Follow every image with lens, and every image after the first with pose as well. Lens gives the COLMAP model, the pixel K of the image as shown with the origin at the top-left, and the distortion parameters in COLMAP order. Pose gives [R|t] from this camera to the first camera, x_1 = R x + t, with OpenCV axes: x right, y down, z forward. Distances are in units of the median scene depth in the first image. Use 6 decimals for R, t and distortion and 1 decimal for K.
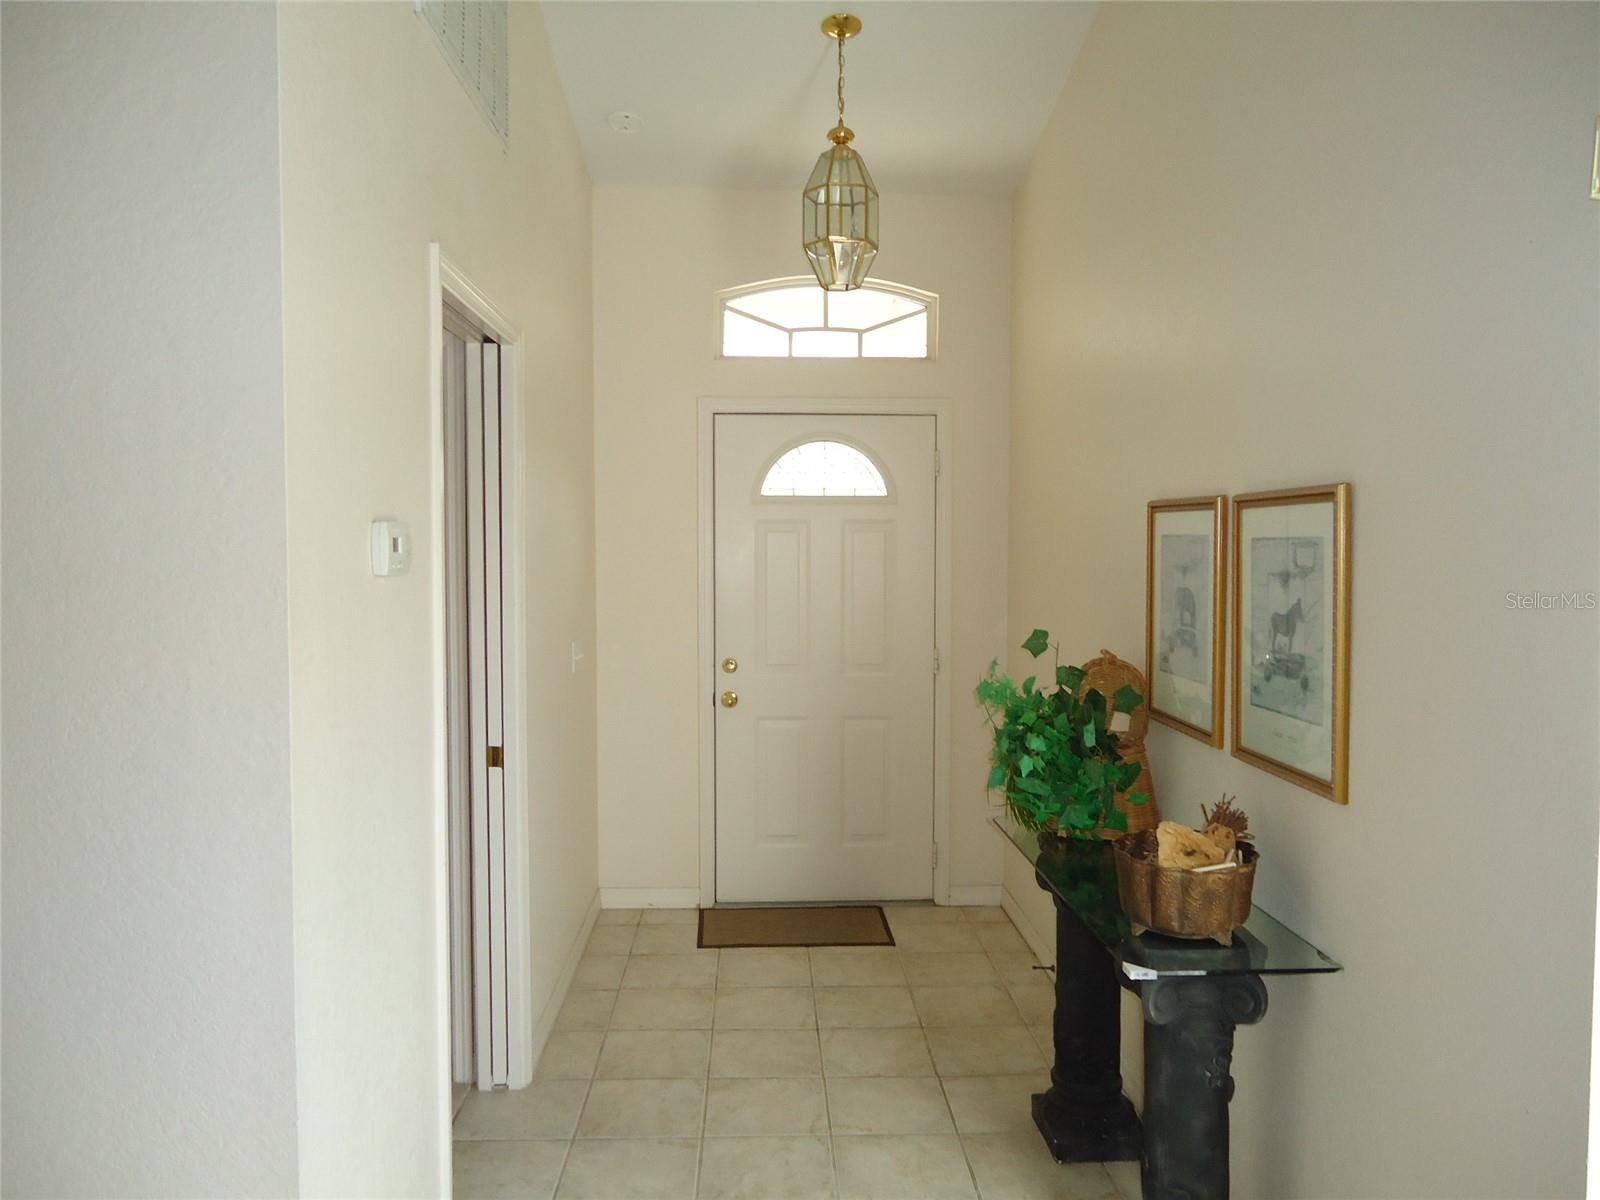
lens RADIAL K [[1195.1, 0, 799.4], [0, 1195.1, 592.3], [0, 0, 1]] dist [-0.008550, -0.002070]
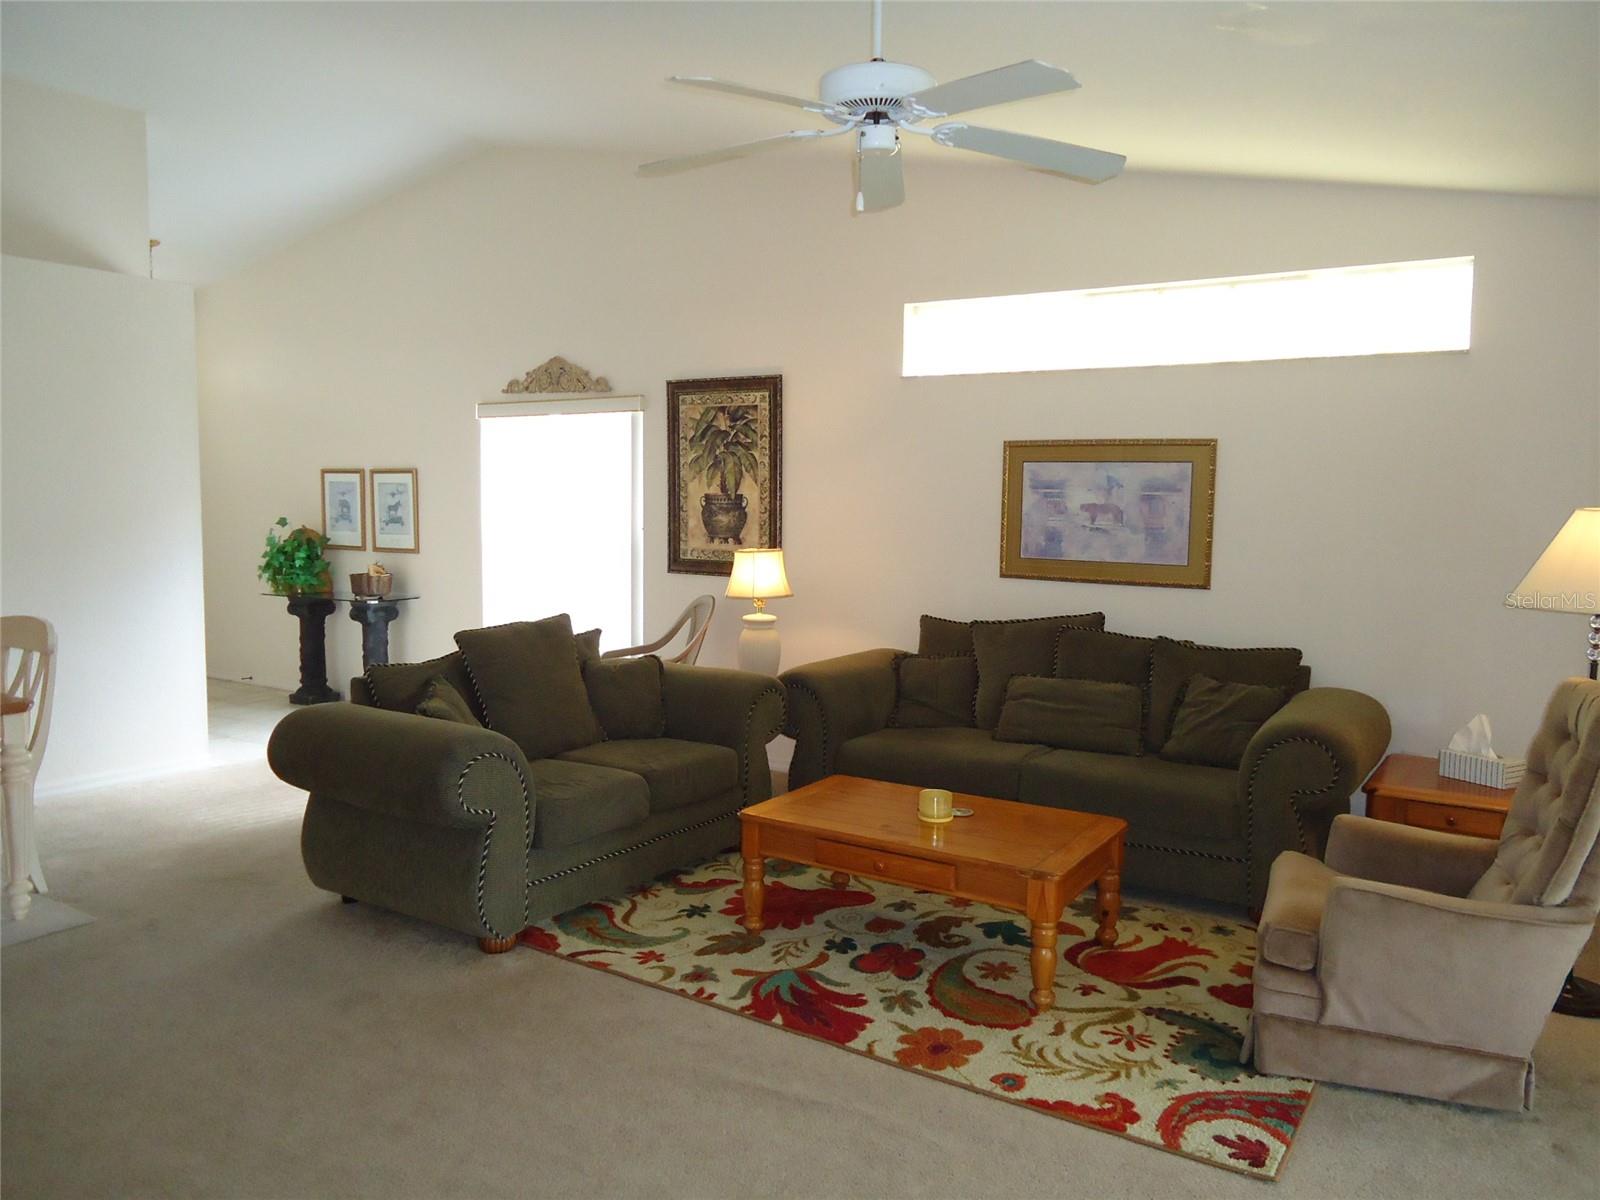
lens RADIAL K [[1195.1, 0, 797.8], [0, 1195.1, 596.1], [0, 0, 1]] dist [-0.008550, -0.002070]
pose [[0.591567, -0.065294, 0.803608, -1.460634], [0.024919, 0.997720, 0.062722, 0.080269], [-0.805871, -0.017079, 0.591845, -1.716711]]
